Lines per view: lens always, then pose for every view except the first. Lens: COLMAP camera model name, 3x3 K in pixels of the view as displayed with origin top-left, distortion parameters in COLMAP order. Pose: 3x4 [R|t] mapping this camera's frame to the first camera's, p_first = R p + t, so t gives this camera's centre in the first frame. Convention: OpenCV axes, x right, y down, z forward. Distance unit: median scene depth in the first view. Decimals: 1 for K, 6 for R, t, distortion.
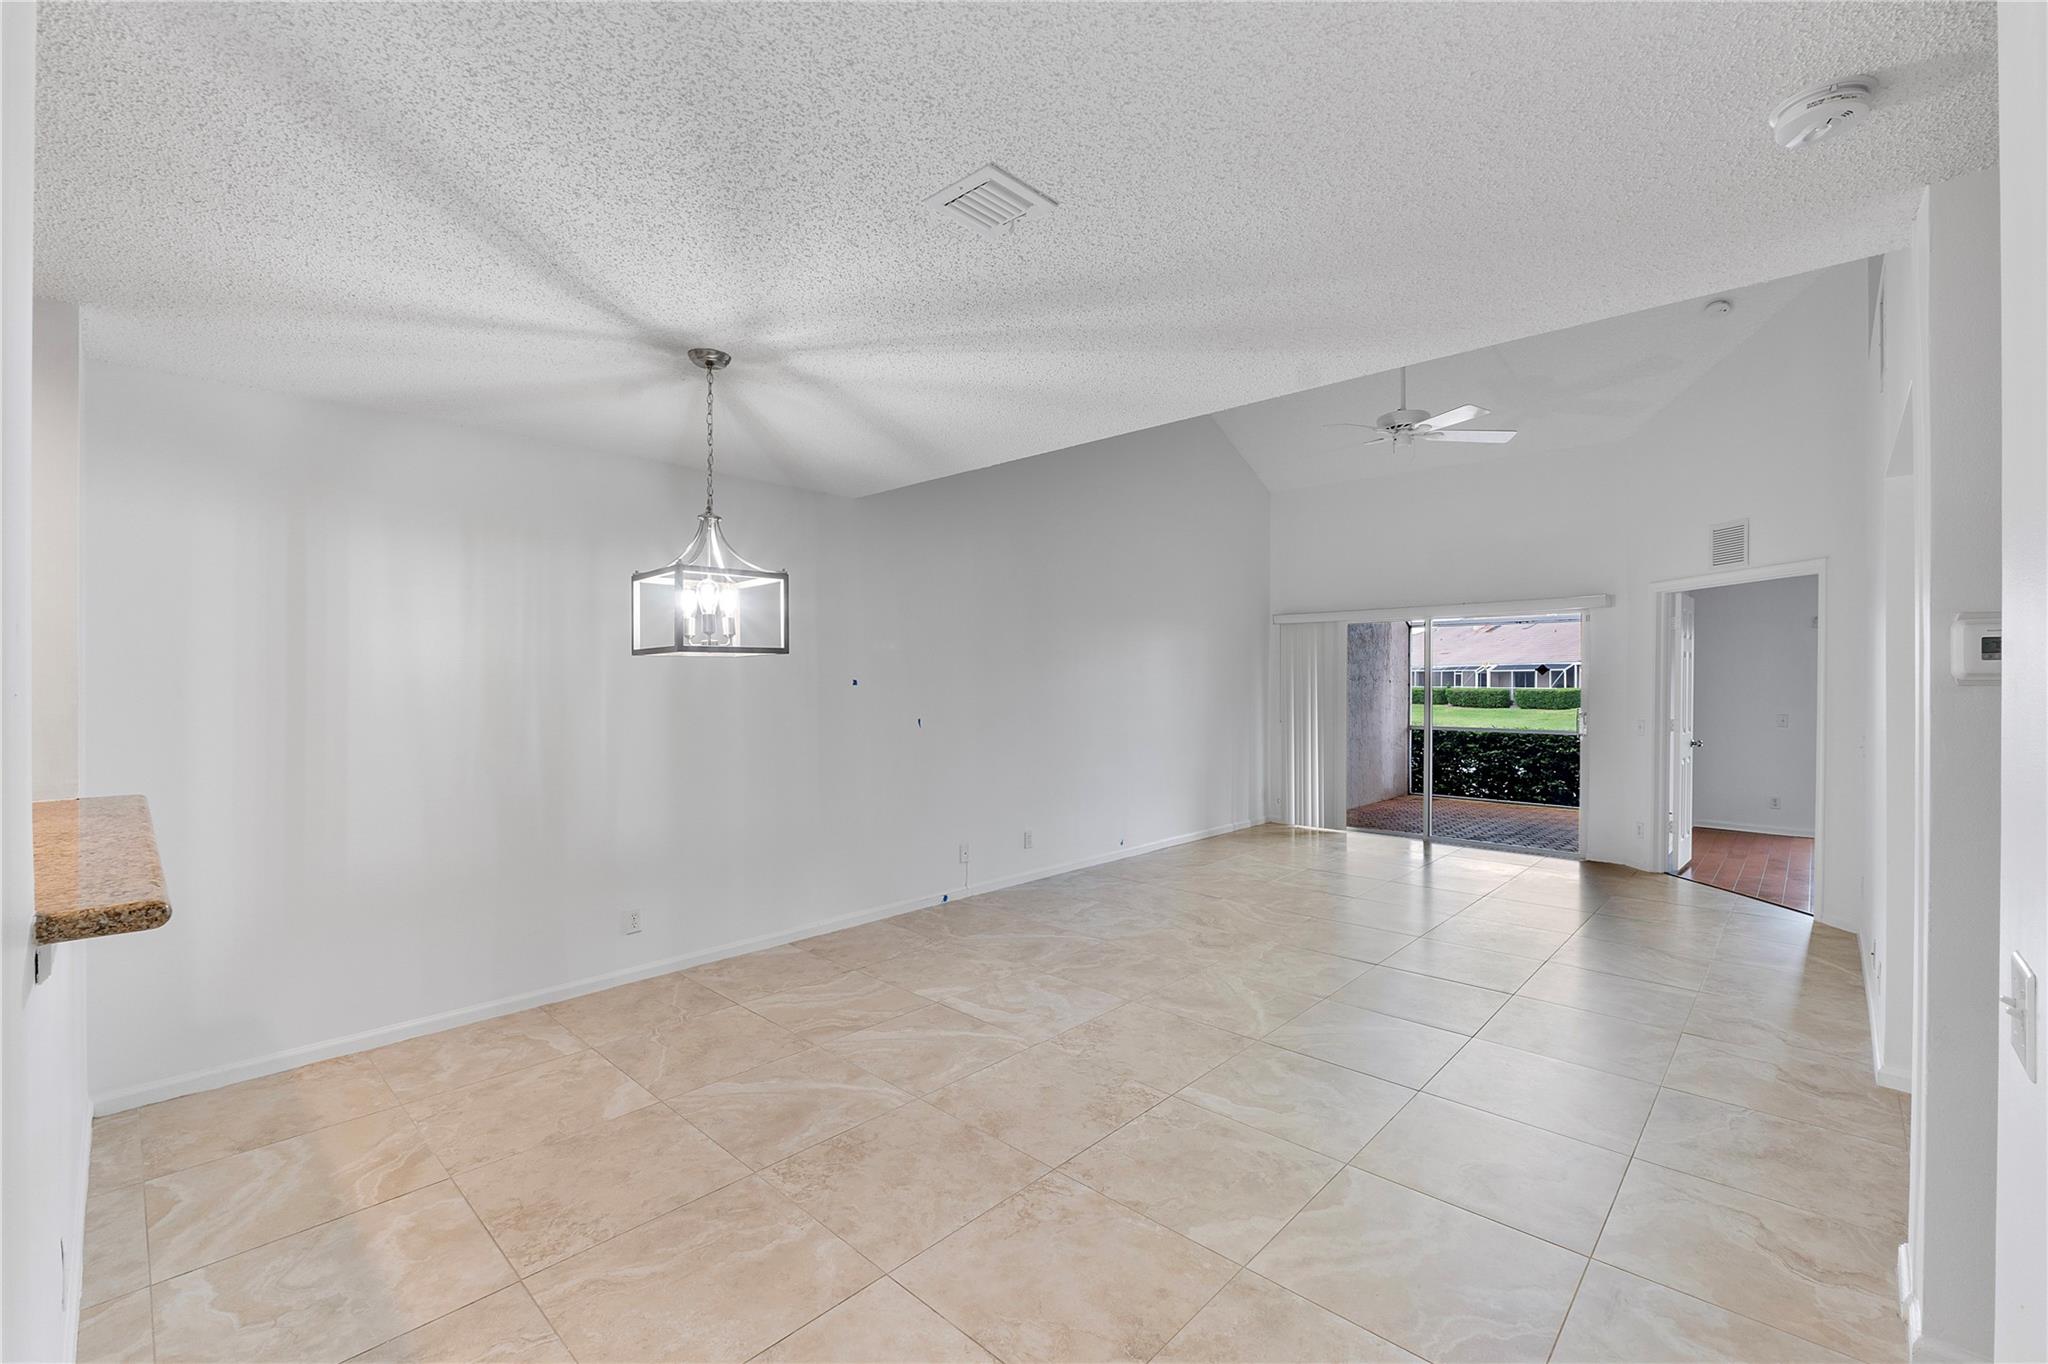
lens RADIAL K [[868.5, 0, 1027.7], [0, 868.5, 683.4], [0, 0, 1]] dist [-0.005714, -0.000308]
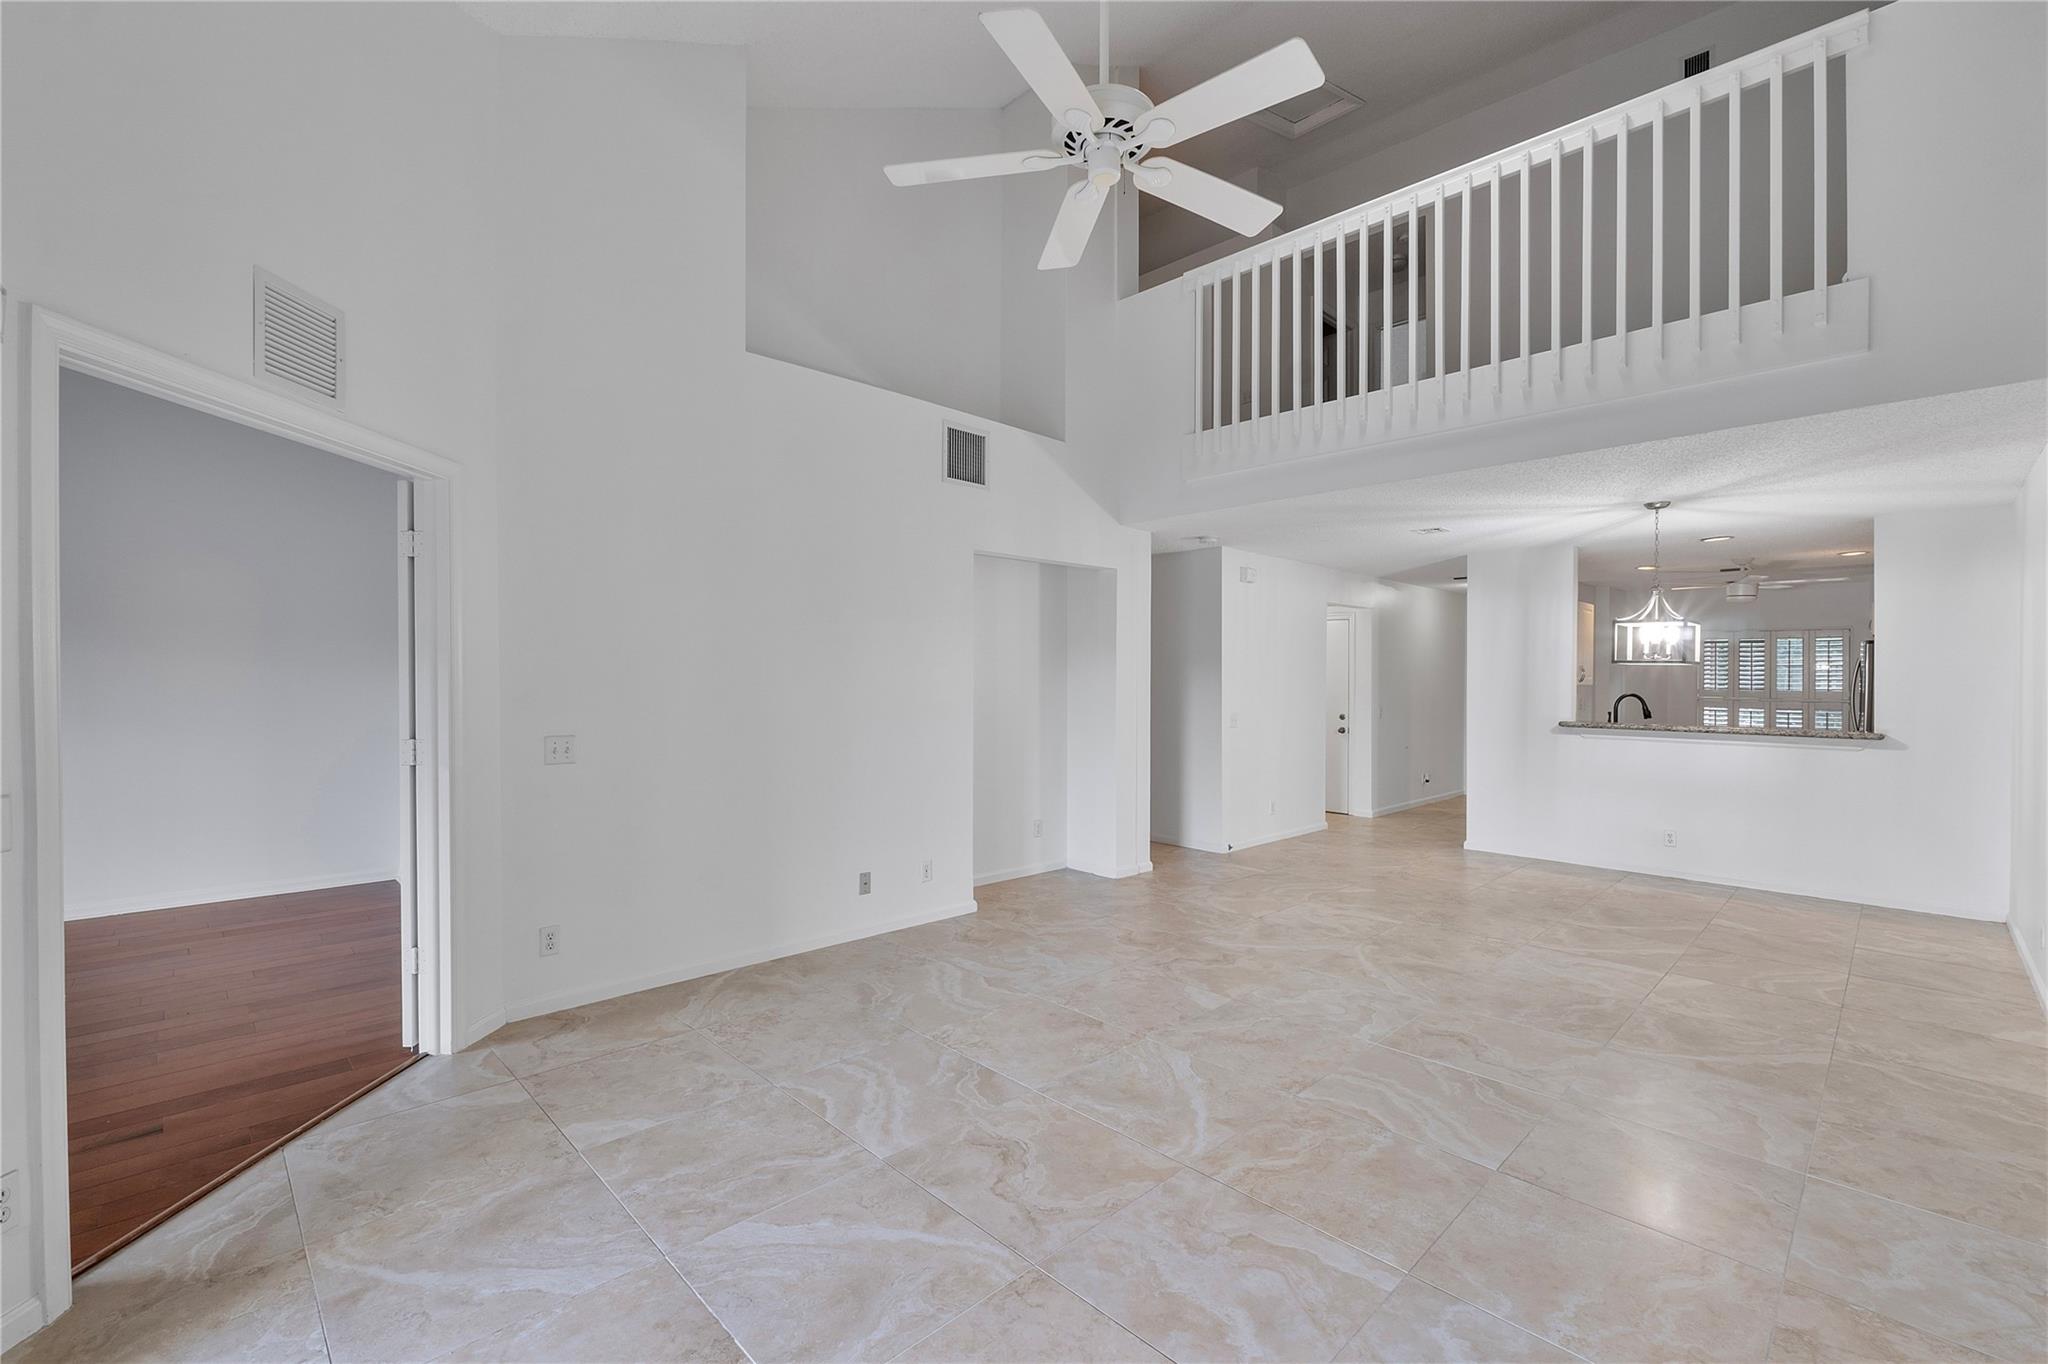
lens RADIAL K [[868.5, 0, 997.4], [0, 868.5, 678.2], [0, 0, 1]] dist [-0.005714, -0.000308]
pose [[-0.997133, -0.011935, 0.074718, 0.495630], [-0.011431, 0.999909, 0.007163, -0.000878], [-0.074796, 0.006288, -0.997179, 1.612531]]
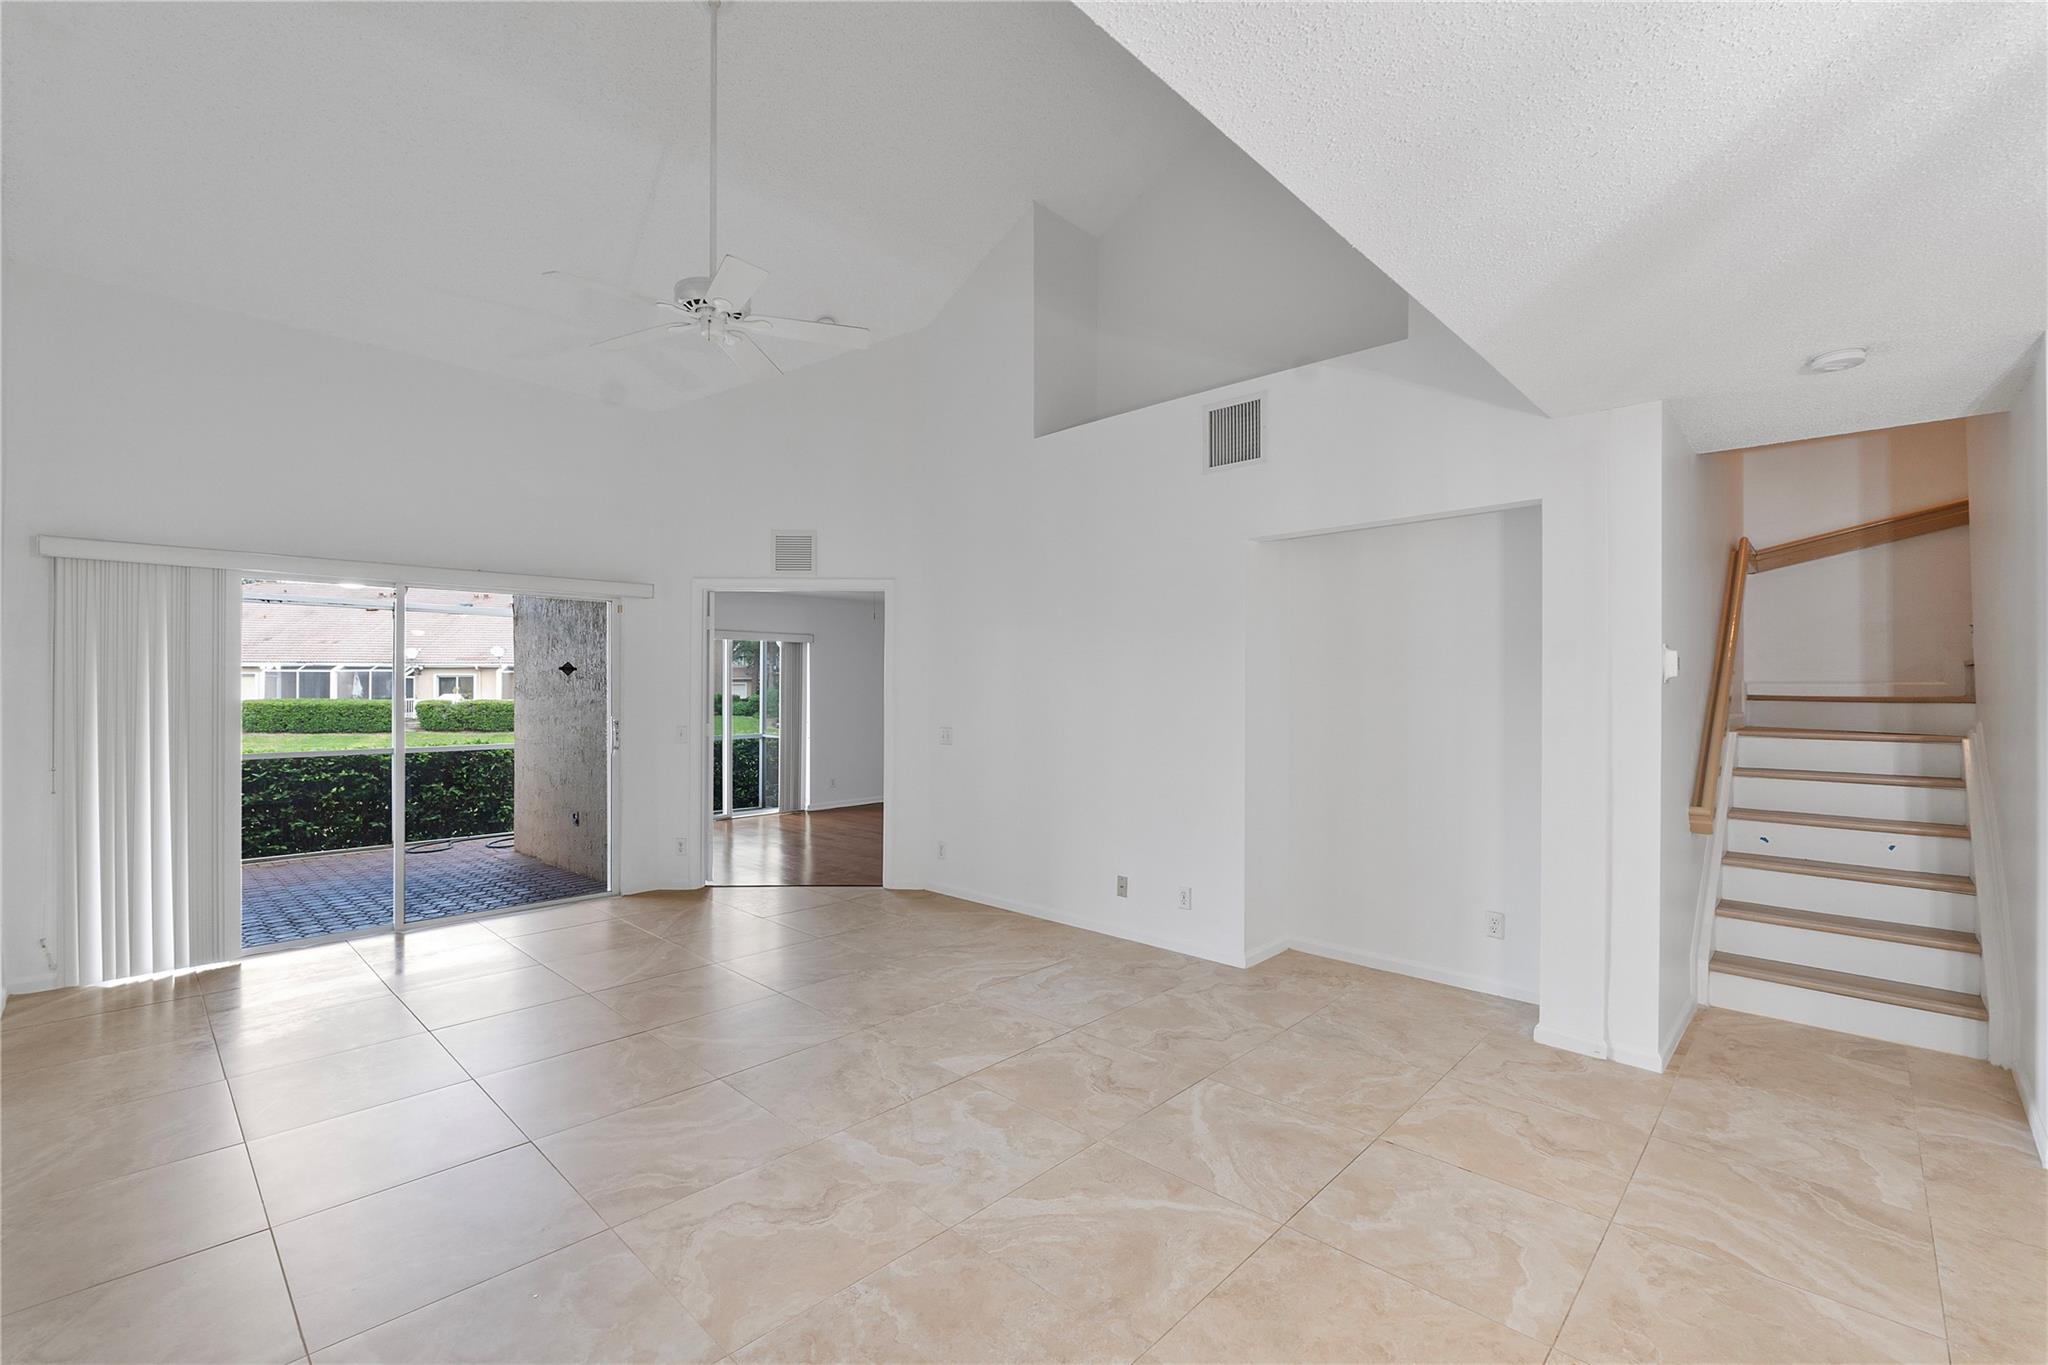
lens RADIAL K [[868.5, 0, 1027.5], [0, 868.5, 700.8], [0, 0, 1]] dist [-0.005714, -0.000308]
pose [[0.016777, -0.014298, 0.999757, -0.263443], [0.002642, 0.999895, 0.014256, 0.002810], [-0.999856, 0.002403, 0.016813, 0.800587]]
